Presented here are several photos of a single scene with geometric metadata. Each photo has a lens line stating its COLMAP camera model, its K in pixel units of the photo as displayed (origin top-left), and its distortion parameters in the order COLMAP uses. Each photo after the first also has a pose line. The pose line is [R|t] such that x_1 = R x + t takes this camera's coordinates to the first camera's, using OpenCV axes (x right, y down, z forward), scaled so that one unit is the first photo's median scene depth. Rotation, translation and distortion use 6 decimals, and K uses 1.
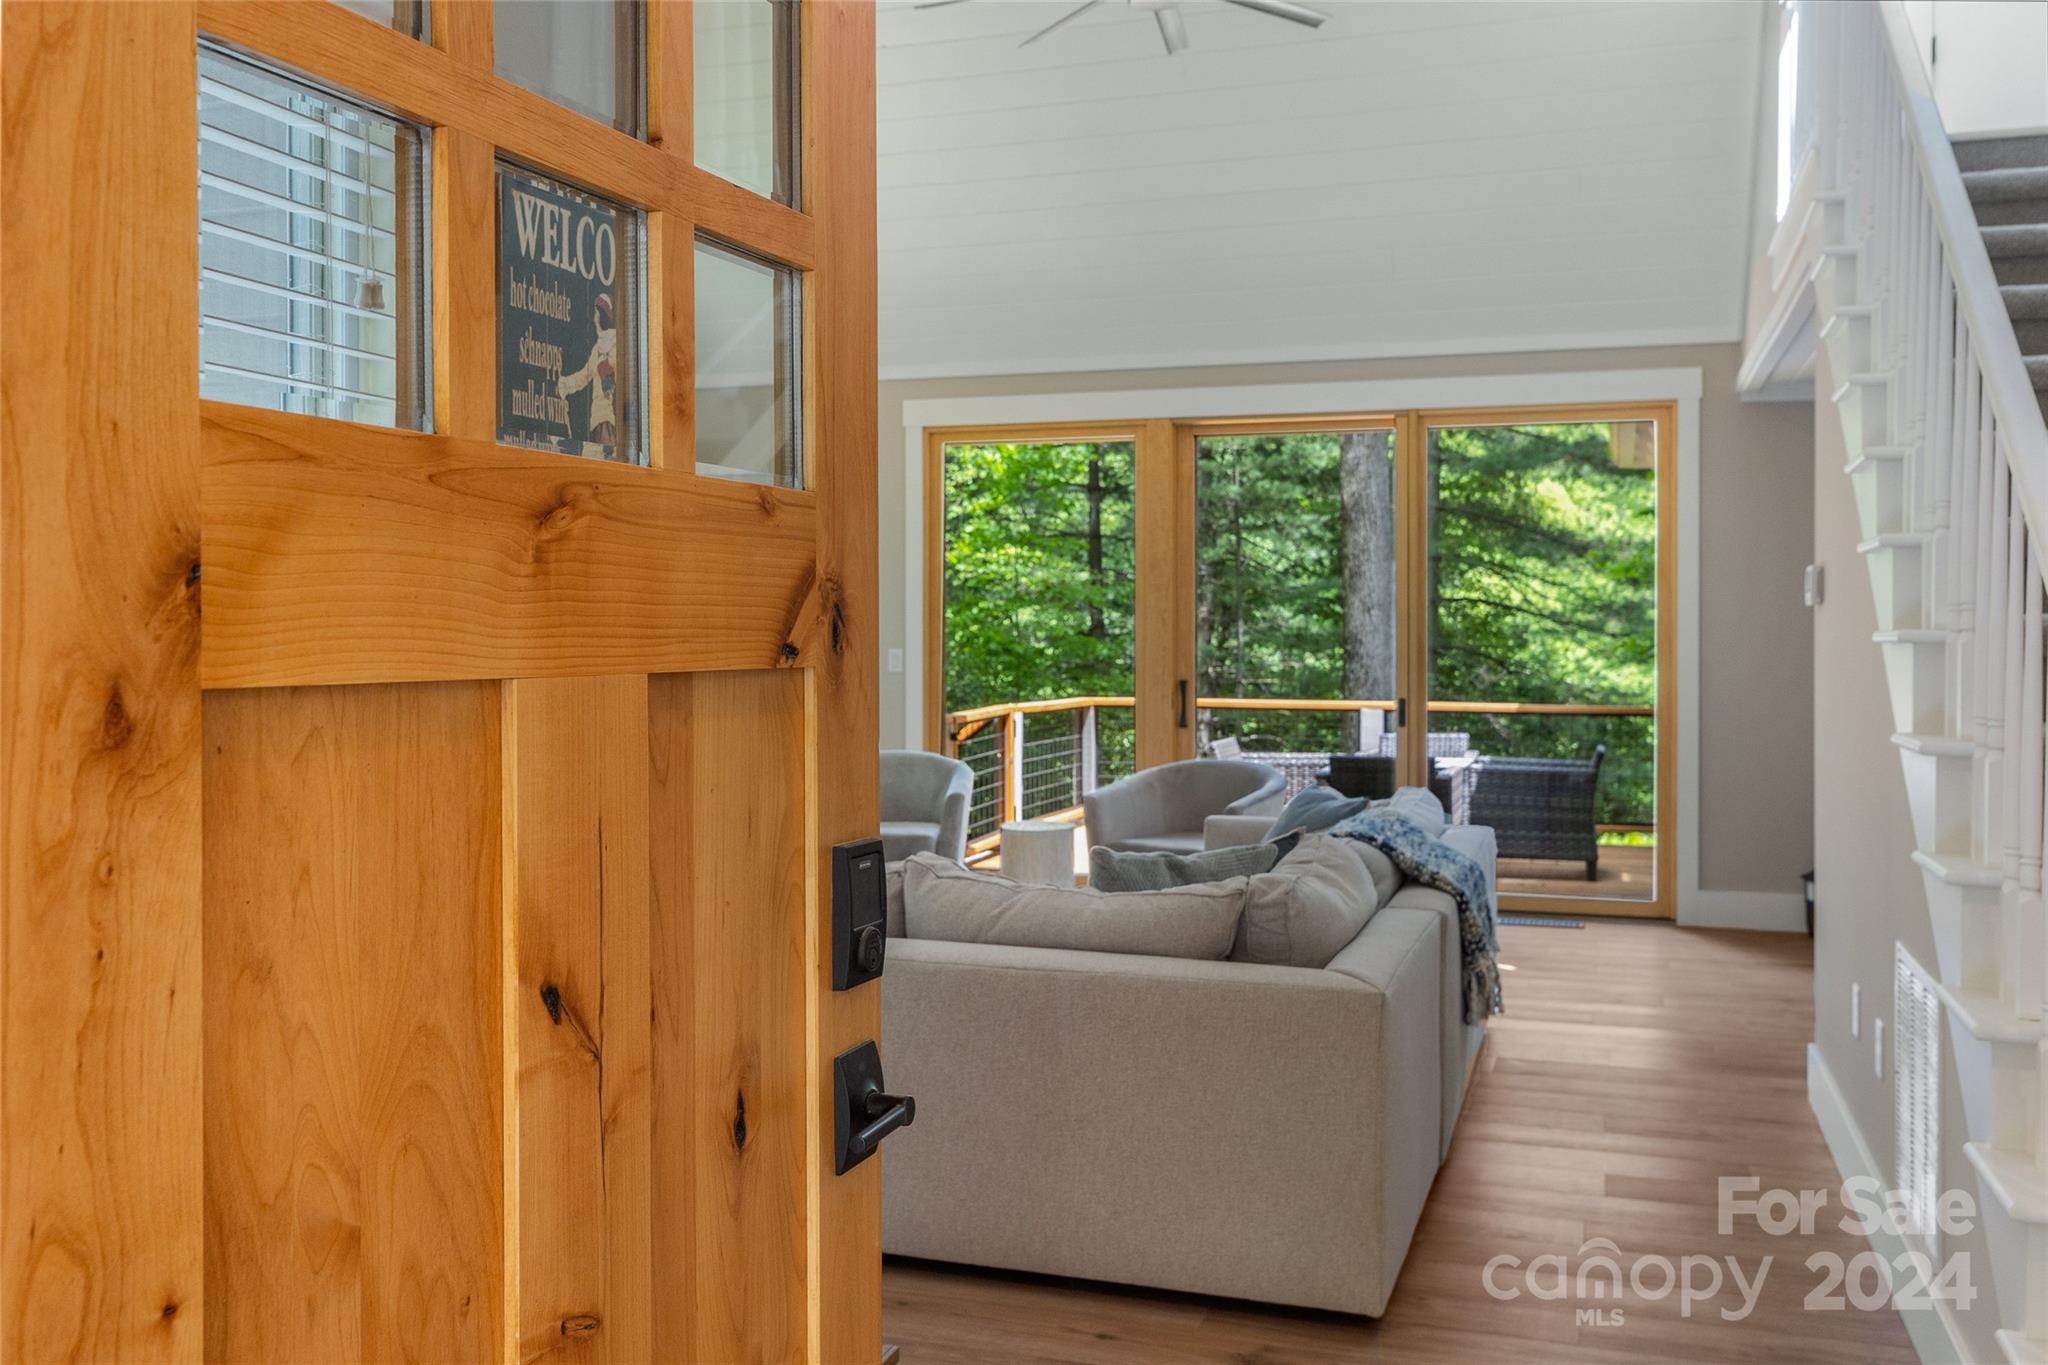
lens RADIAL K [[1783.9, 0, 1158.7], [0, 1783.9, 678.0], [0, 0, 1]] dist [-0.003554, 0.014715]
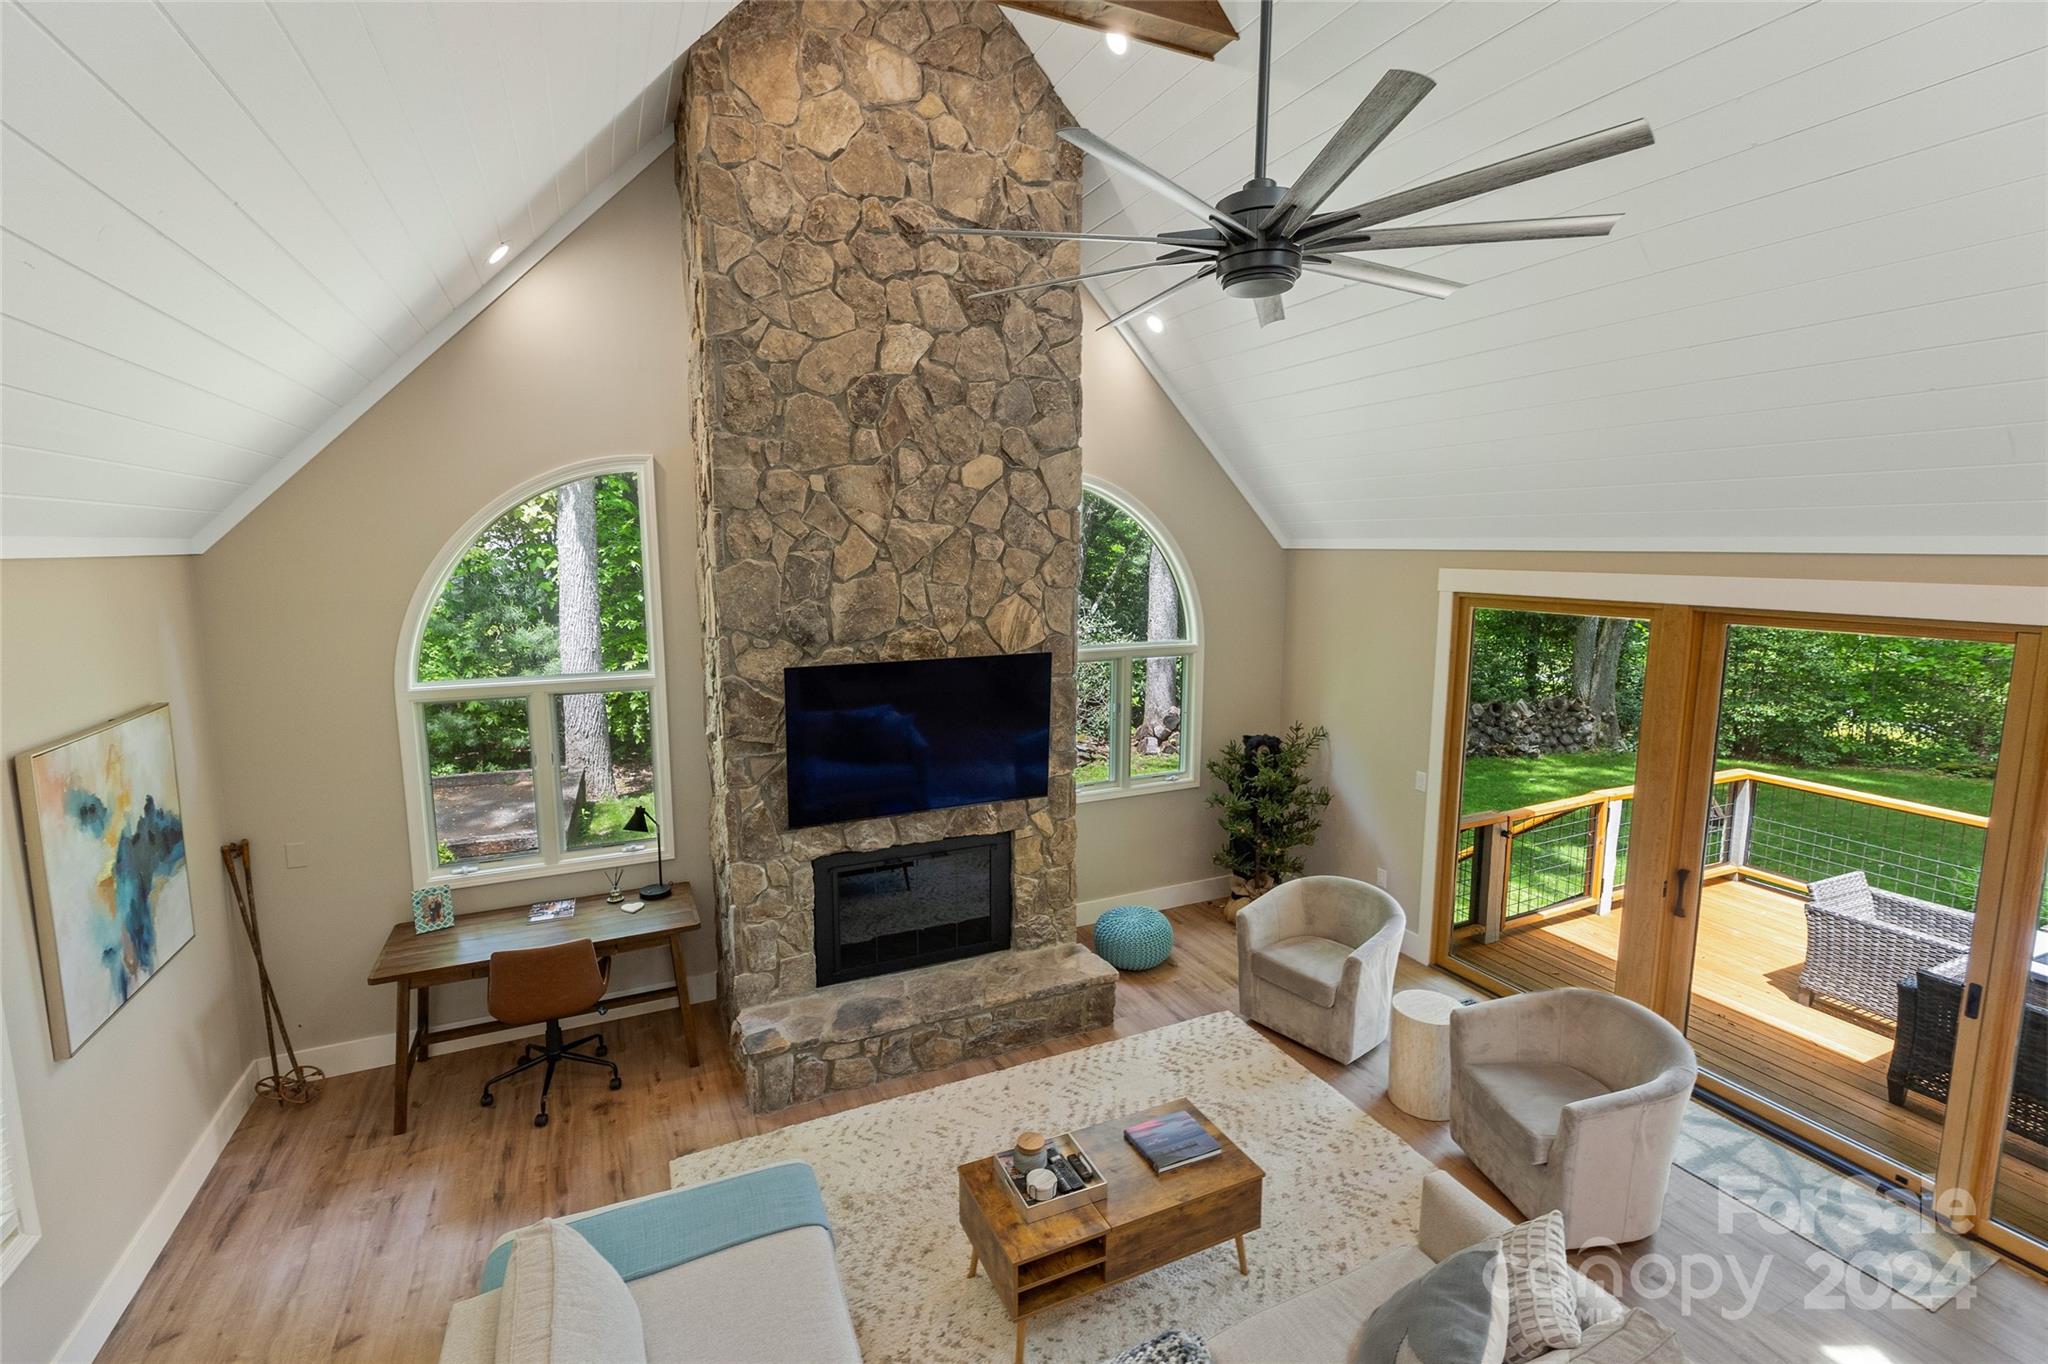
lens RADIAL K [[946.5, 0, 1060.0], [0, 946.5, 663.2], [0, 0, 1]] dist [0.007436, -0.001279]
pose [[0.643596, 0.122601, -0.755482, 0.197155], [-0.030832, 0.990439, 0.134465, -0.194525], [0.764744, -0.063248, 0.641222, 0.472841]]
